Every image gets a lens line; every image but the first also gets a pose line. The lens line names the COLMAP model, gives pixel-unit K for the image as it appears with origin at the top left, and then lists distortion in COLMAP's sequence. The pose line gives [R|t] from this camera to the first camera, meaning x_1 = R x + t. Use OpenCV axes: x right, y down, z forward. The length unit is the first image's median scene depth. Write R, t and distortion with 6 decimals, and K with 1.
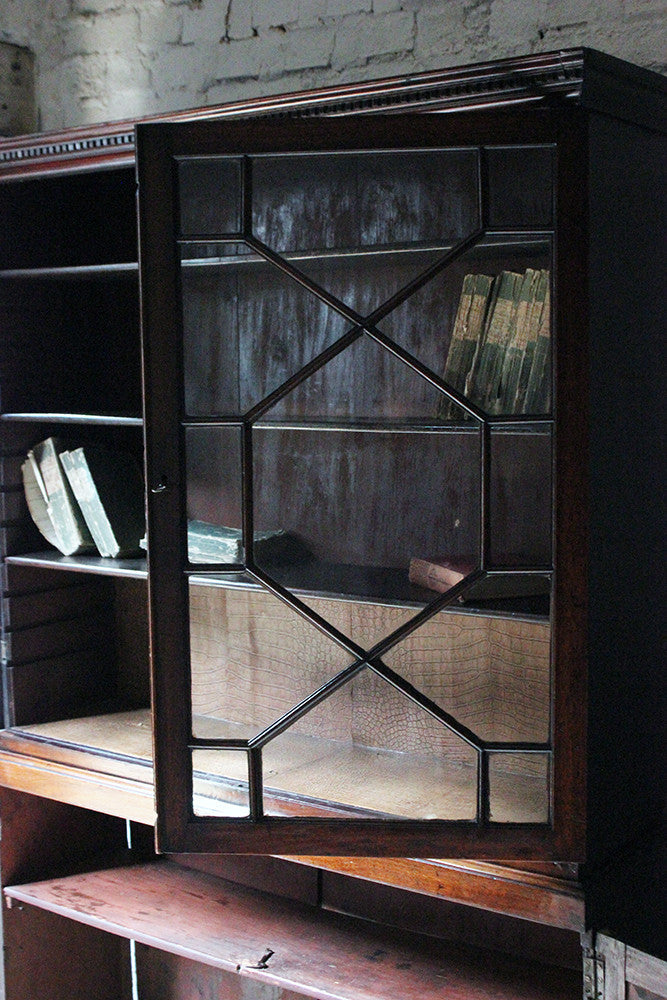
lens RADIAL K [[1402.4, 0, 333.6], [0, 1402.4, 504.0], [0, 0, 1]] dist [-0.025633, -0.036588]
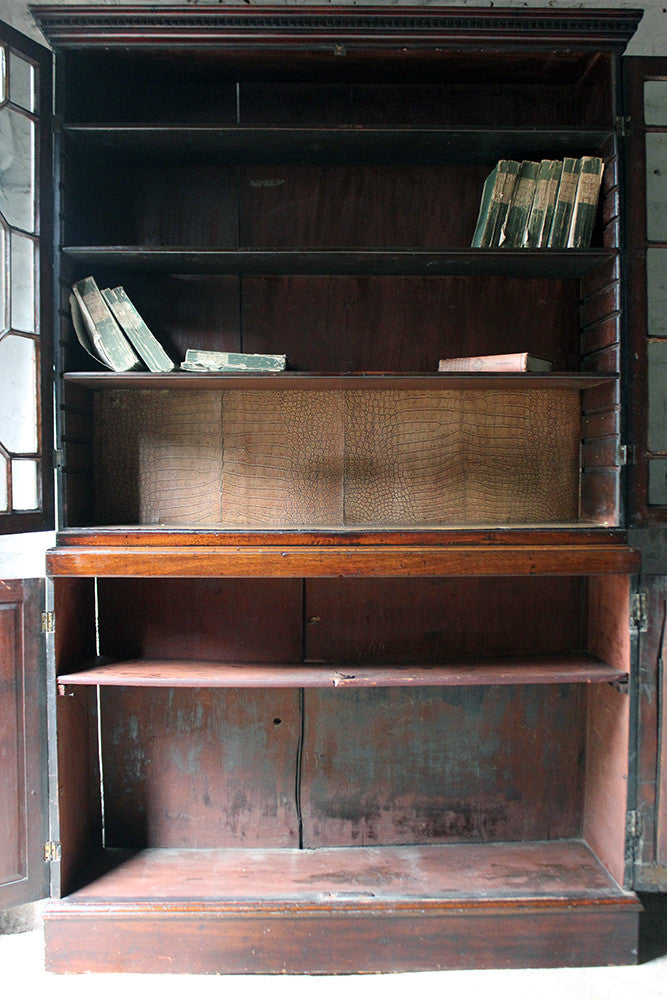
lens RADIAL K [[1026.6, 0, 338.4], [0, 1026.6, 513.5], [0, 0, 1]] dist [-0.133775, 0.162558]
pose [[0.793244, -0.009833, 0.608825, -0.562321], [0.054956, 0.996945, -0.055502, 0.209669], [-0.606419, 0.077485, 0.791361, 0.232917]]
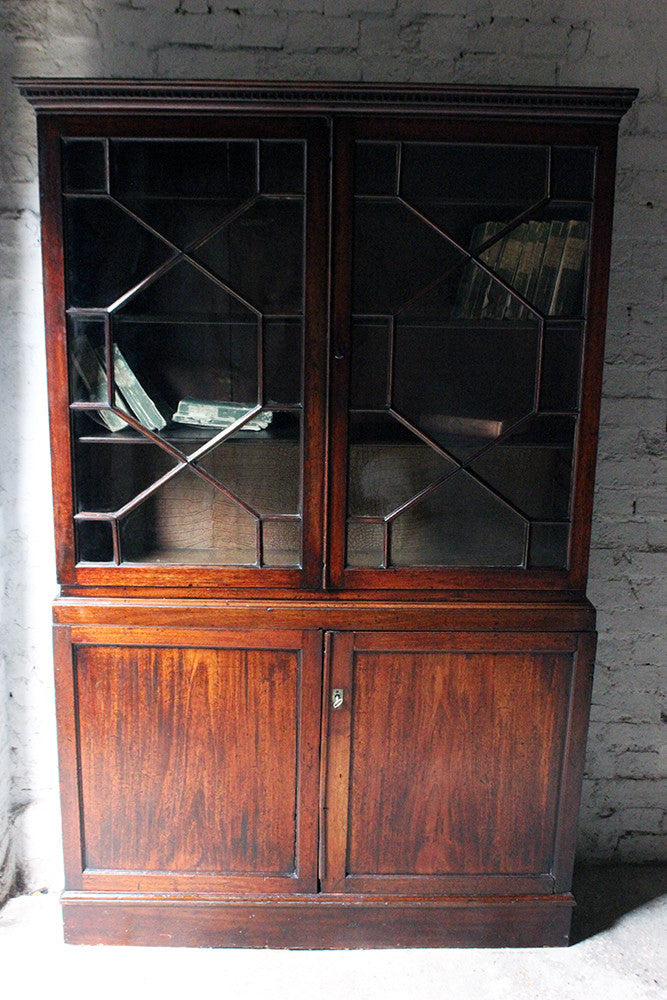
lens RADIAL K [[1026.6, 0, 338.4], [0, 1026.6, 513.5], [0, 0, 1]] dist [-0.133775, 0.162558]
pose [[0.797041, -0.115628, 0.592753, -0.571444], [0.033315, 0.988424, 0.148014, -0.017759], [-0.603006, -0.098226, 0.791666, 0.172458]]
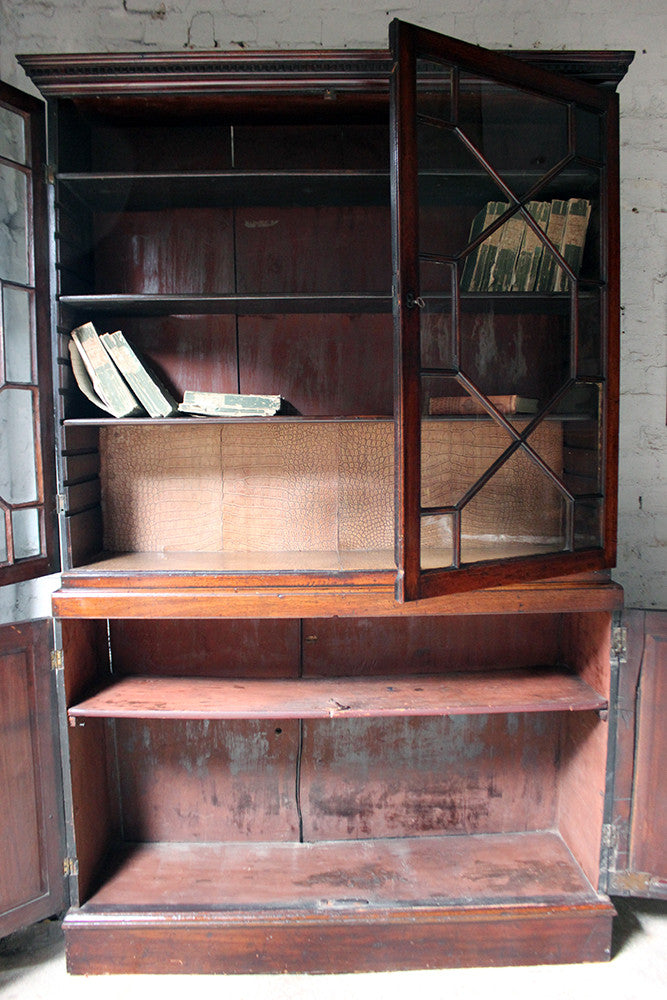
lens RADIAL K [[823.4, 0, 332.1], [0, 823.4, 514.9], [0, 0, 1]] dist [-0.163189, 0.135642]
pose [[0.795749, -0.059122, 0.602733, -0.469024], [0.062146, 0.997941, 0.015841, 0.119923], [-0.602429, 0.024852, 0.797785, 0.341800]]
